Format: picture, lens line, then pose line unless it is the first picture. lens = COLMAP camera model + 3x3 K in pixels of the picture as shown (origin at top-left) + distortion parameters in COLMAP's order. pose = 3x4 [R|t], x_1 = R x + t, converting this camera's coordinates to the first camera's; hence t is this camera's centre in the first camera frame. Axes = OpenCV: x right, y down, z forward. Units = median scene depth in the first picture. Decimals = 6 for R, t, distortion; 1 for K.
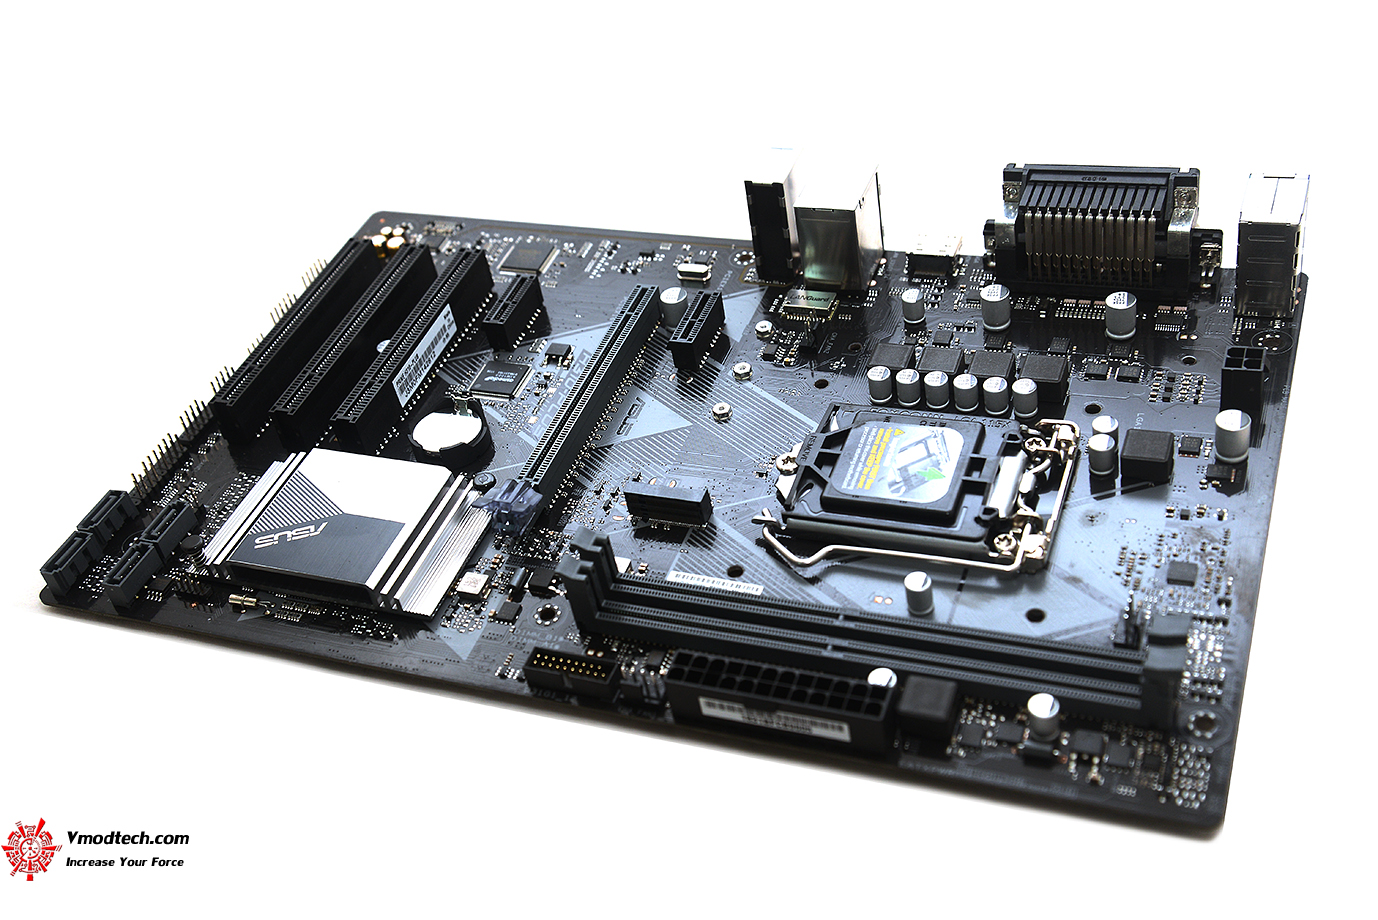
lens RADIAL K [[1617.8, 0, 689.0], [0, 1617.8, 460.0], [0, 0, 1]] dist [0.105928, 0.012078]
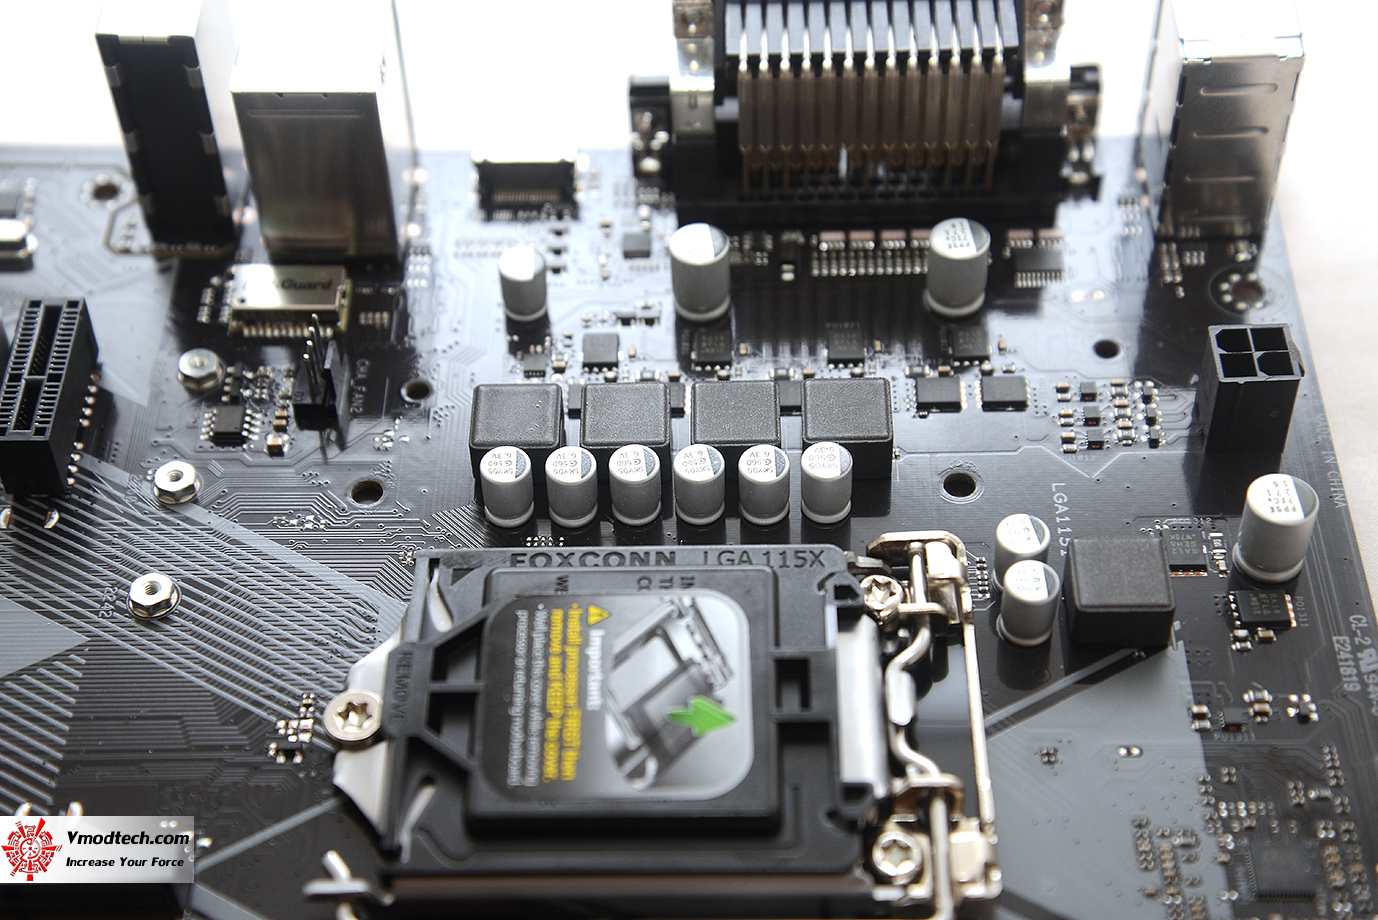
lens RADIAL K [[2272.5, 0, 689.0], [0, 2272.5, 460.0], [0, 0, 1]] dist [0.232539, -0.106342]
pose [[0.930290, -0.156358, 0.331832, -0.048236], [0.123890, 0.985377, 0.116979, -0.129552], [-0.345270, -0.067714, 0.936057, 0.410057]]
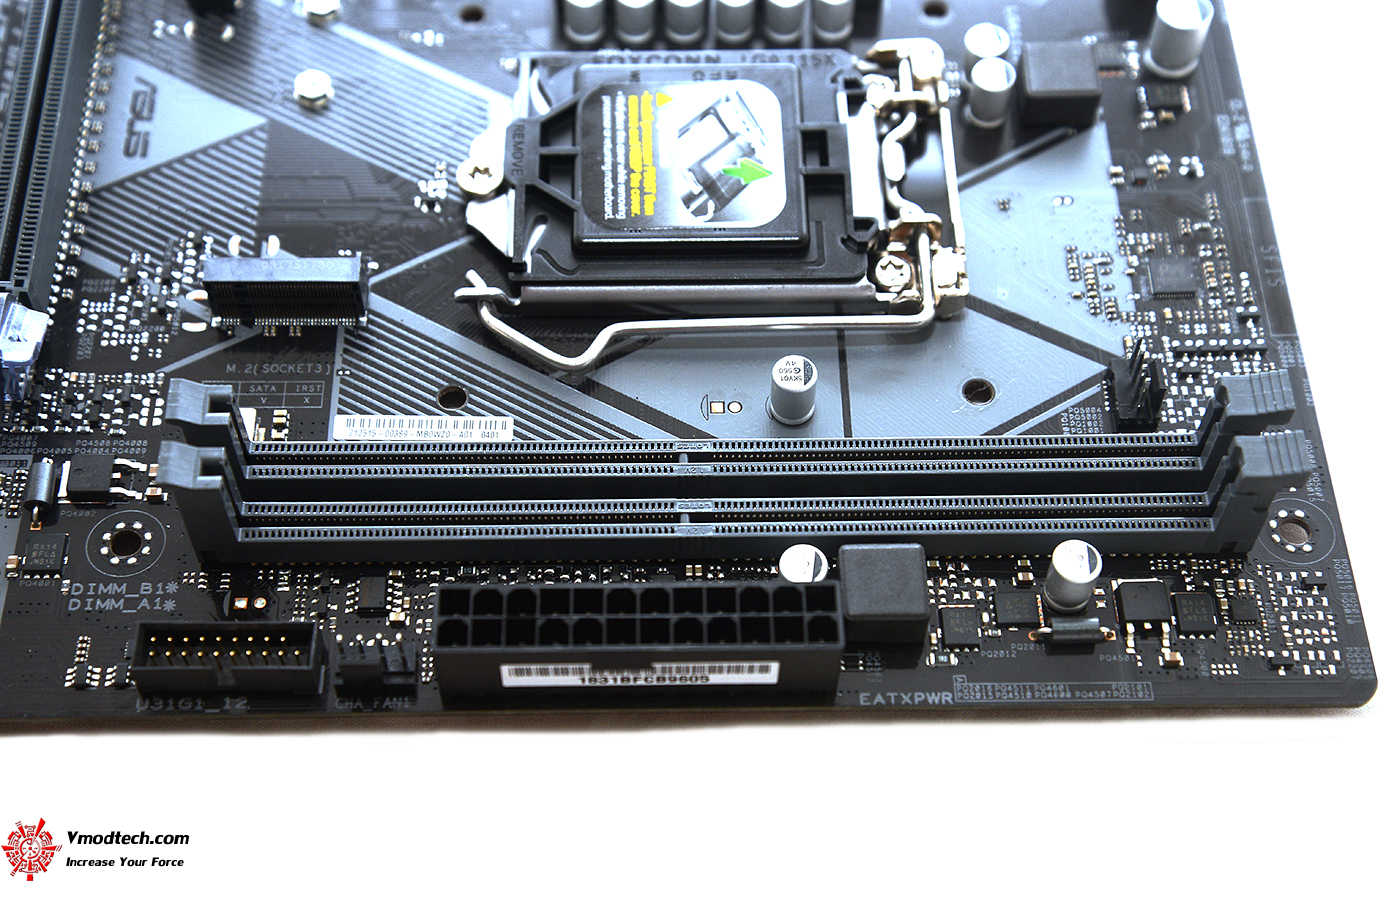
lens RADIAL K [[1980.2, 0, 689.0], [0, 1980.2, 460.0], [0, 0, 1]] dist [0.159583, 0.025726]
pose [[0.915443, -0.207343, 0.344925, -0.135667], [0.116364, 0.956829, 0.266340, -0.082803], [-0.385258, -0.203682, 0.900050, 0.328977]]
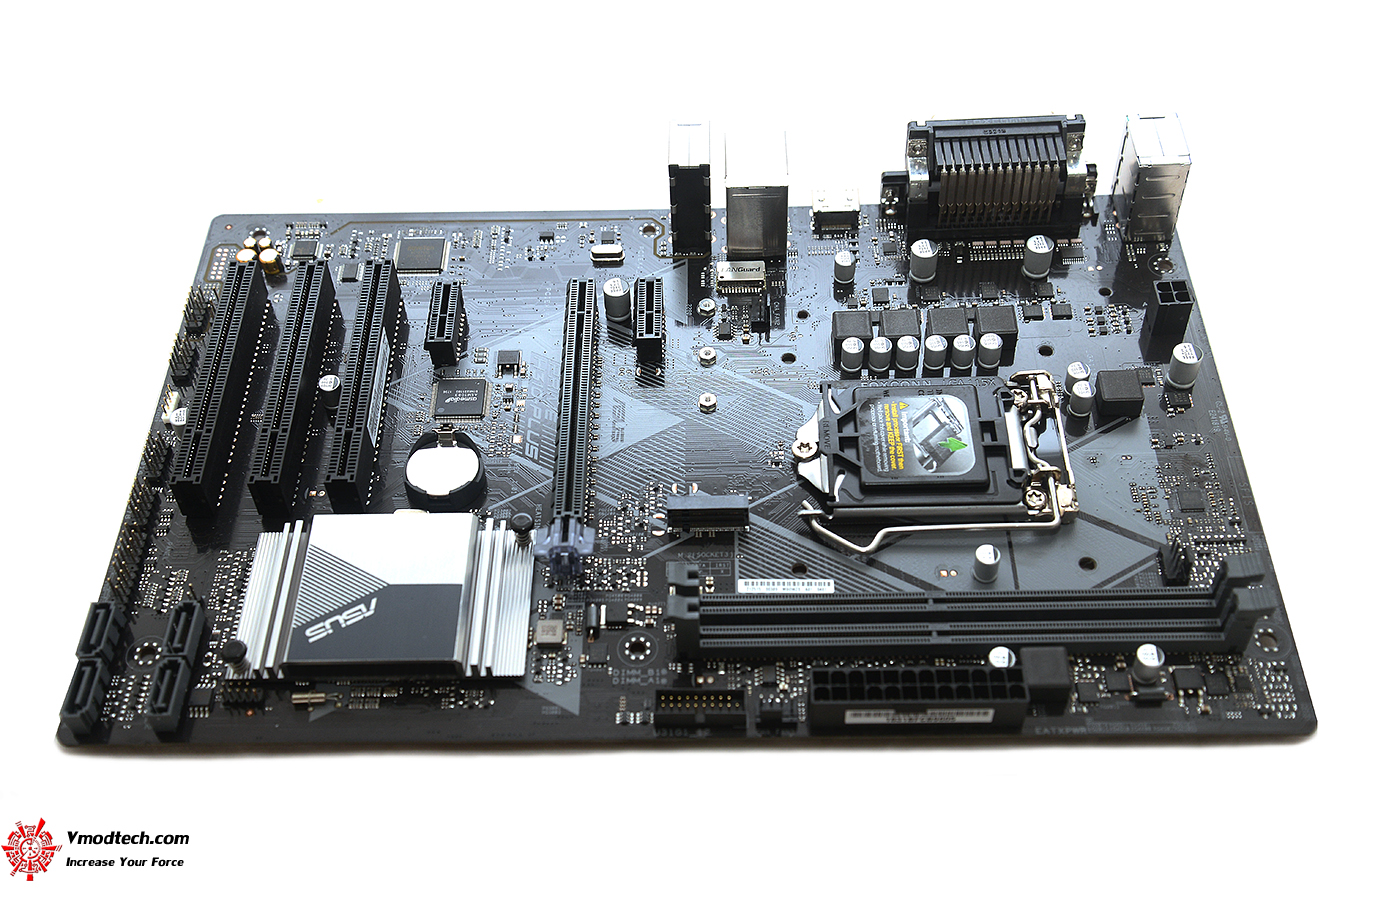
lens RADIAL K [[1555.2, 0, 688.1], [0, 1555.2, 422.1], [0, 0, 1]] dist [0.091506, 0.031646]
pose [[0.931114, -0.179192, 0.317674, -0.333127], [0.139265, 0.979668, 0.144416, -0.175595], [-0.337094, -0.090226, 0.937138, 0.082104]]
